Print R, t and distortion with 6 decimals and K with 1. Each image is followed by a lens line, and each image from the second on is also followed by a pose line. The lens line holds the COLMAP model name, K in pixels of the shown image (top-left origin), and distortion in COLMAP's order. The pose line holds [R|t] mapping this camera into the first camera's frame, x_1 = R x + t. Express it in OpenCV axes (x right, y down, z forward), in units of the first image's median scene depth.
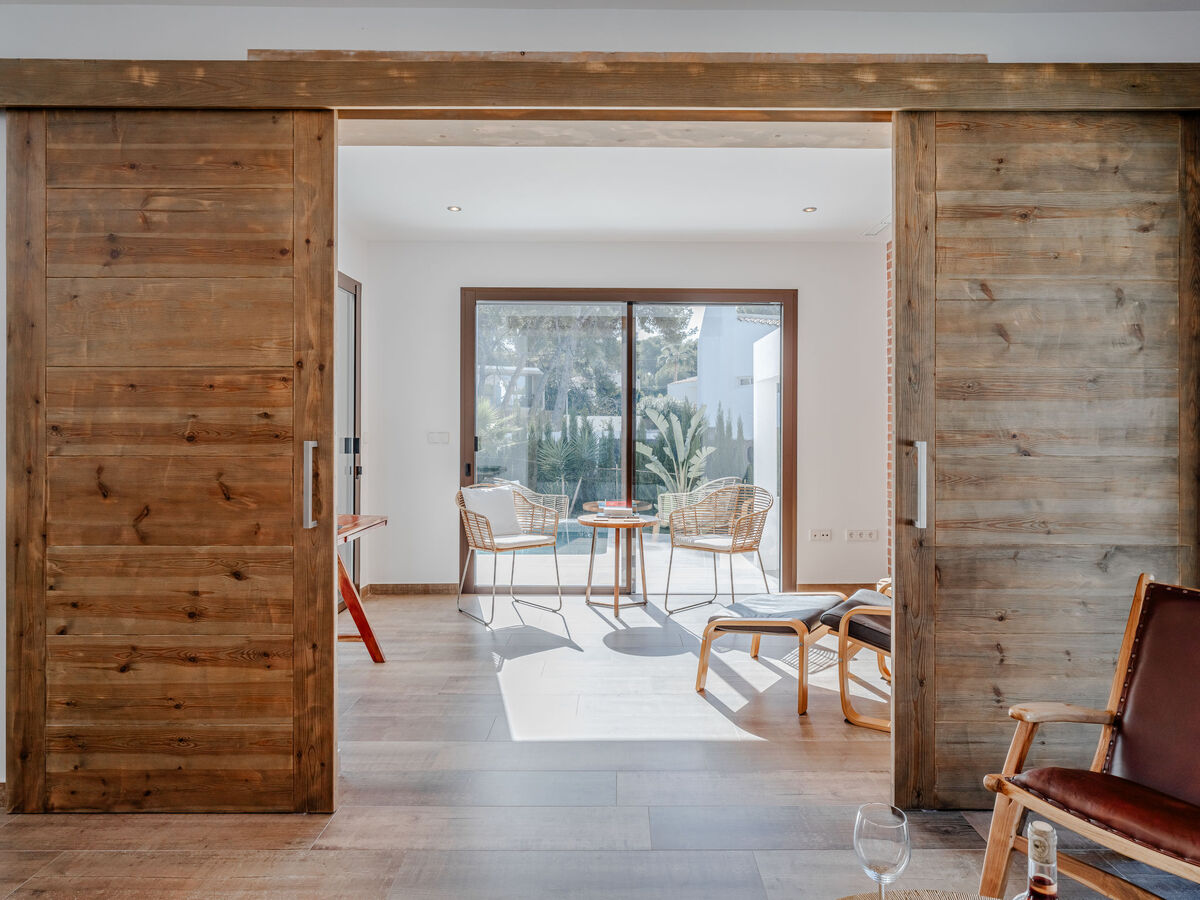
lens RADIAL K [[736.0, 0, 605.5], [0, 736.0, 441.3], [0, 0, 1]] dist [-0.008154, 0.009908]
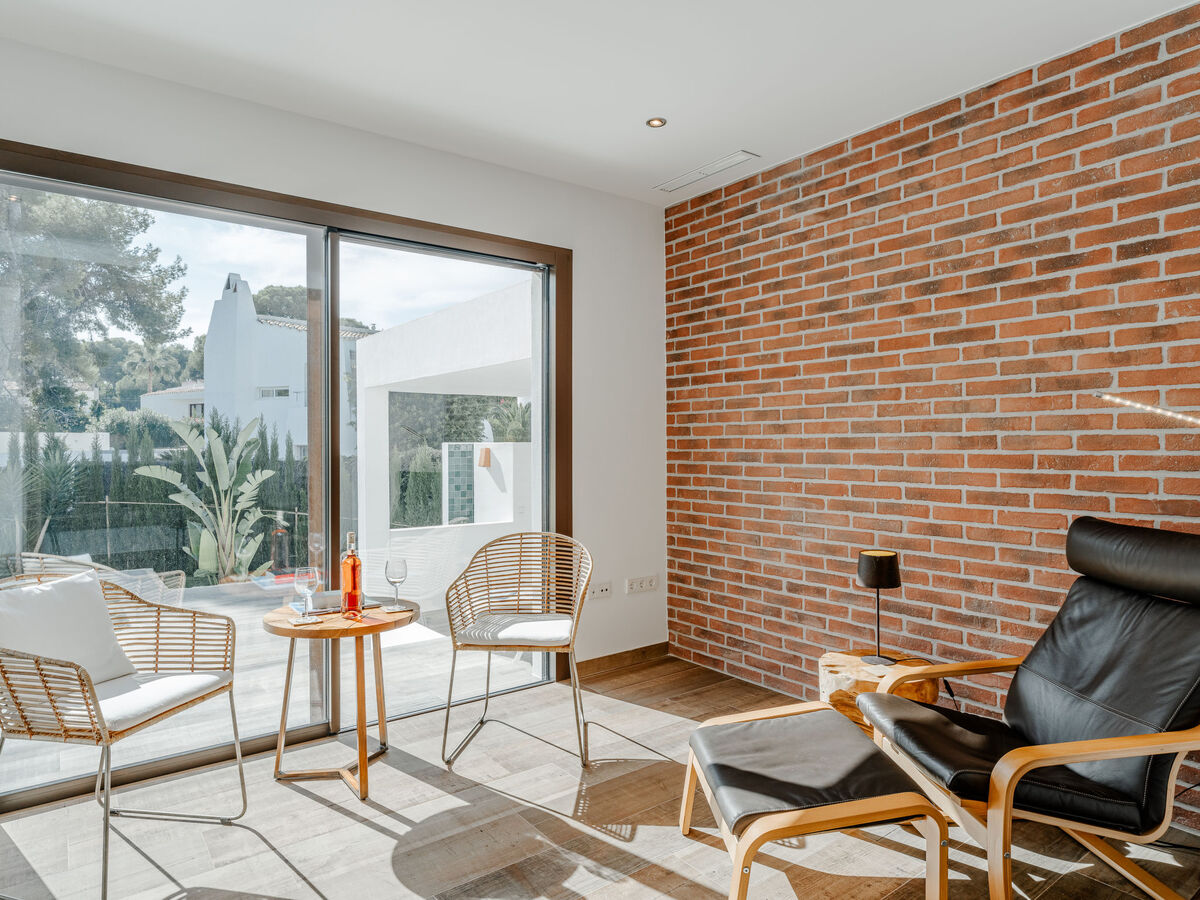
lens RADIAL K [[736.0, 0, 593.0], [0, 736.0, 450.6], [0, 0, 1]] dist [-0.008154, 0.009908]
pose [[0.799144, -0.012546, 0.601009, -0.051590], [0.019323, 0.999802, -0.004823, -0.002926], [-0.600829, 0.015467, 0.799228, 0.142479]]
